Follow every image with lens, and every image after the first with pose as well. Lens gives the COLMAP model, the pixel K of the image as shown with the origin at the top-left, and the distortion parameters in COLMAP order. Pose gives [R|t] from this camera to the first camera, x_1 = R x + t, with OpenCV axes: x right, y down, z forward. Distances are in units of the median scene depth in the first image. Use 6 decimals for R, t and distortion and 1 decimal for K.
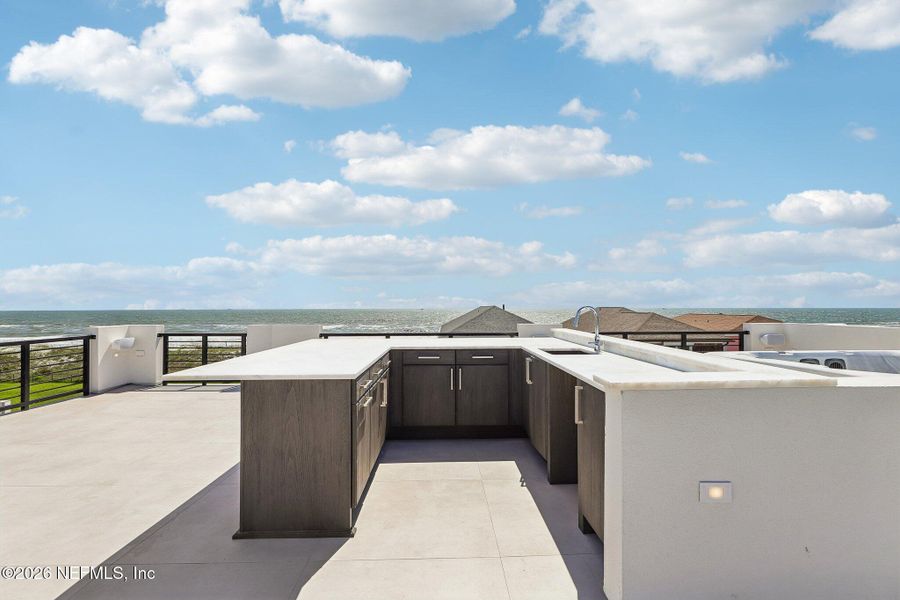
lens RADIAL K [[398.3, 0, 454.6], [0, 398.3, 309.5], [0, 0, 1]] dist [0.001714, -0.000618]
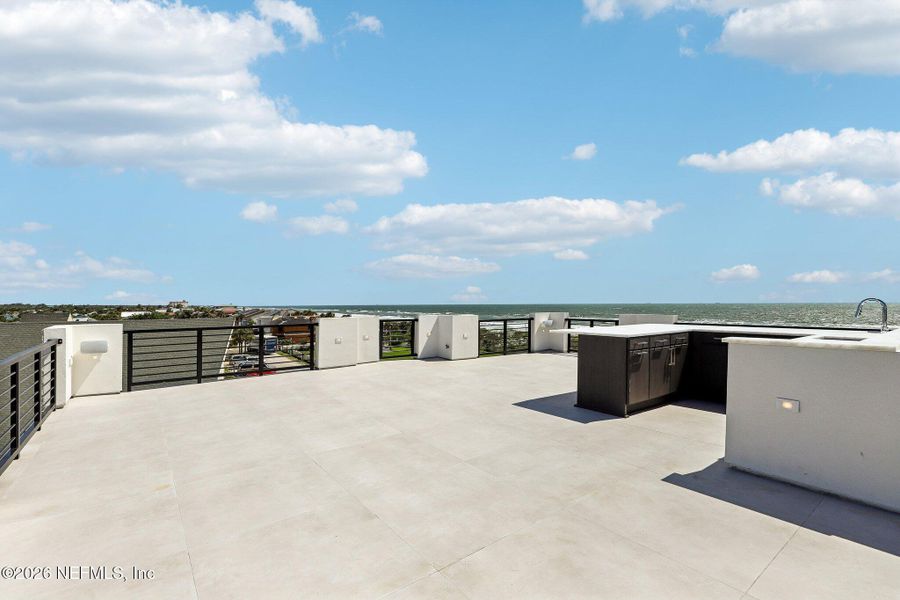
lens RADIAL K [[398.3, 0, 451.3], [0, 398.3, 300.3], [0, 0, 1]] dist [0.001714, -0.000618]
pose [[0.582443, -0.003751, -0.812863, 0.437455], [-0.002629, 0.999975, -0.006498, 0.005449], [0.812868, 0.005922, 0.582418, -0.432363]]
